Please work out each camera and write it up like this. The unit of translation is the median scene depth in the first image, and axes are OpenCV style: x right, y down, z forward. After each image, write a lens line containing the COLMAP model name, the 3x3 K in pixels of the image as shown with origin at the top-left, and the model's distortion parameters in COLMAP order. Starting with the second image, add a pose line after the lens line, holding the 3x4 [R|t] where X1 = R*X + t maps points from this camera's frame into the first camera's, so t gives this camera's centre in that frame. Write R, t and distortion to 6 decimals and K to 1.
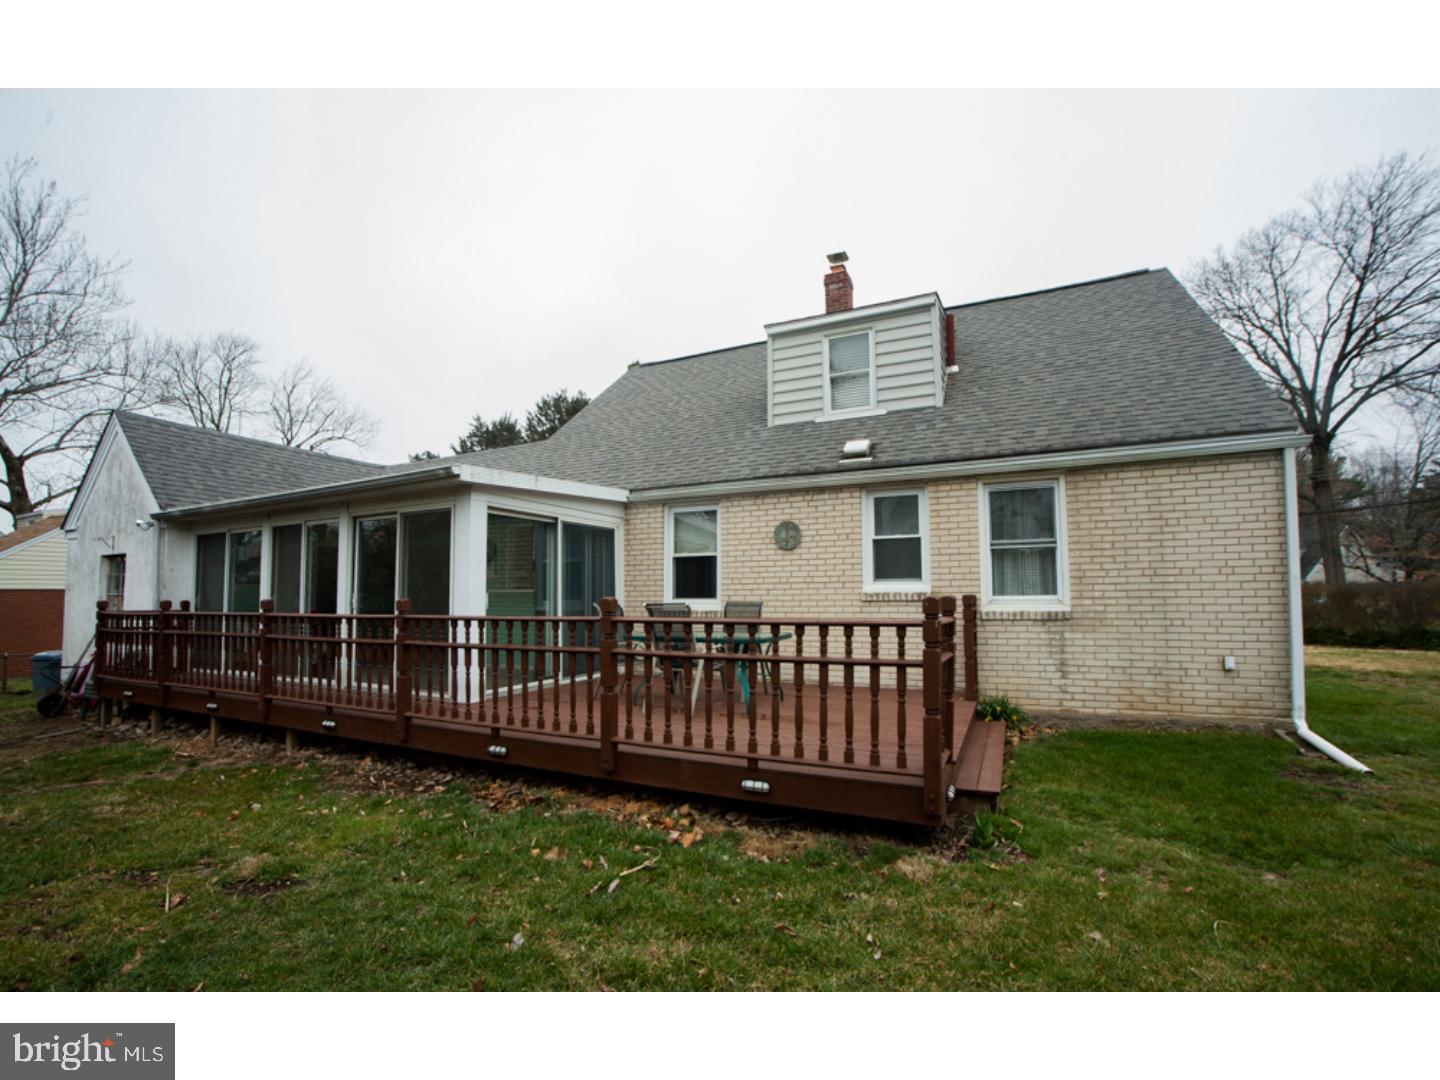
lens RADIAL K [[628.1, 0, 710.6], [0, 628.1, 559.8], [0, 0, 1]] dist [-0.040149, 0.001549]
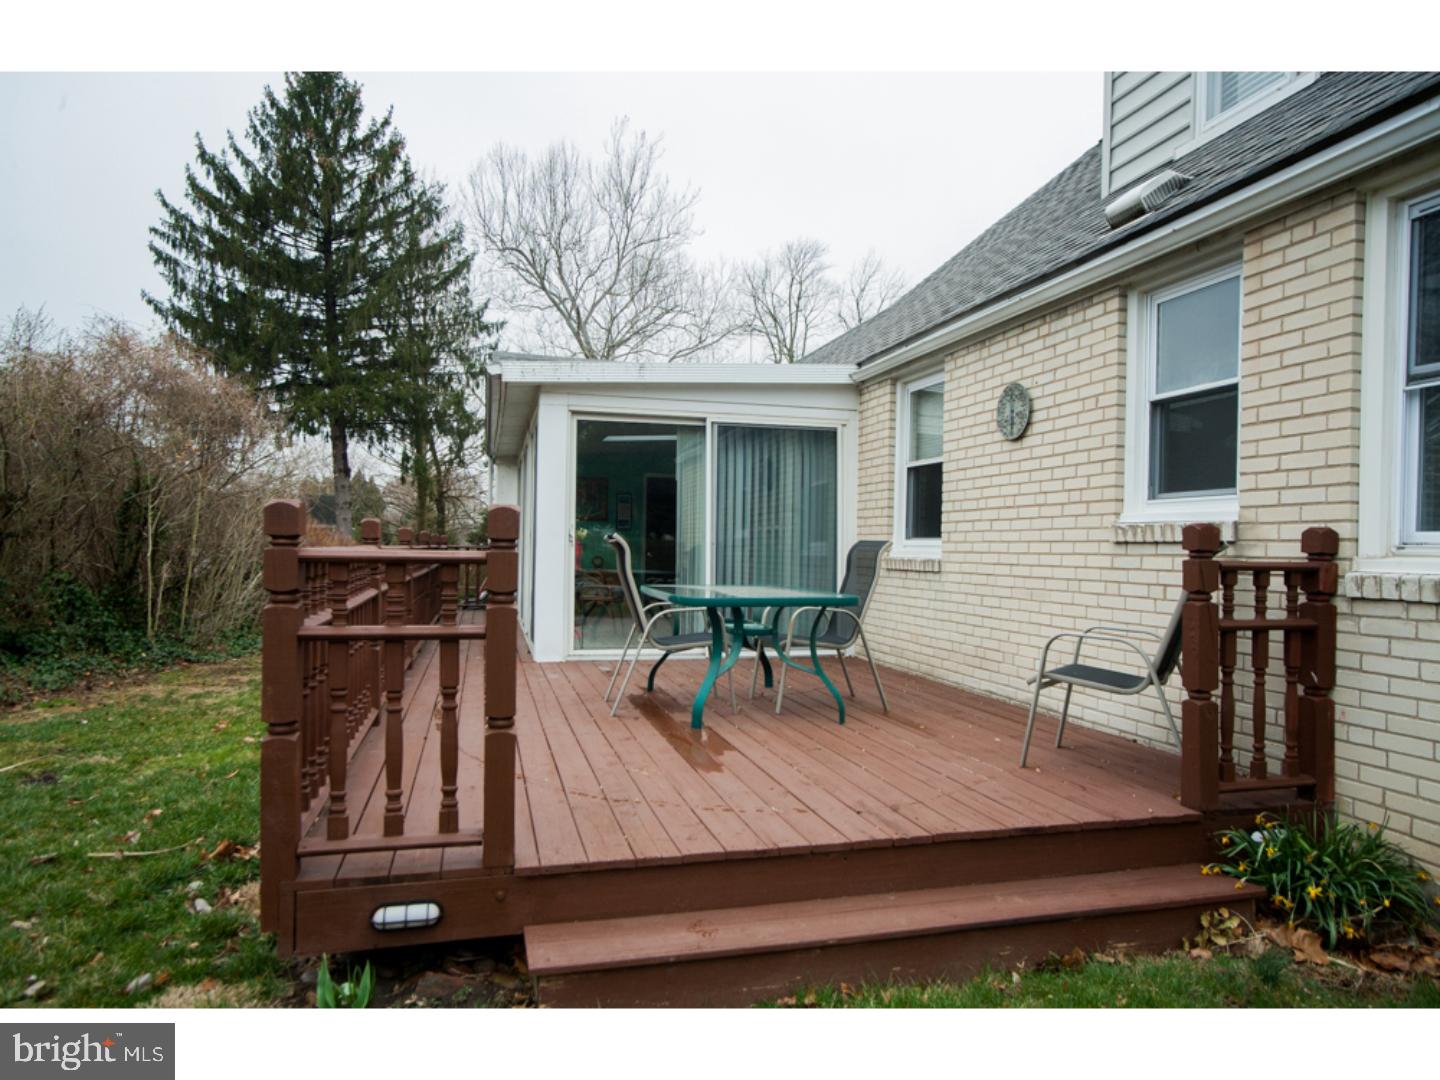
lens RADIAL K [[890.1, 0, 717.3], [0, 890.1, 534.9], [0, 0, 1]] dist [0.017159, 0.002256]
pose [[0.642203, 0.010450, -0.766463, 0.527028], [0.020405, 0.999320, 0.030723, 0.033425], [0.766263, -0.035370, 0.641553, 0.360182]]
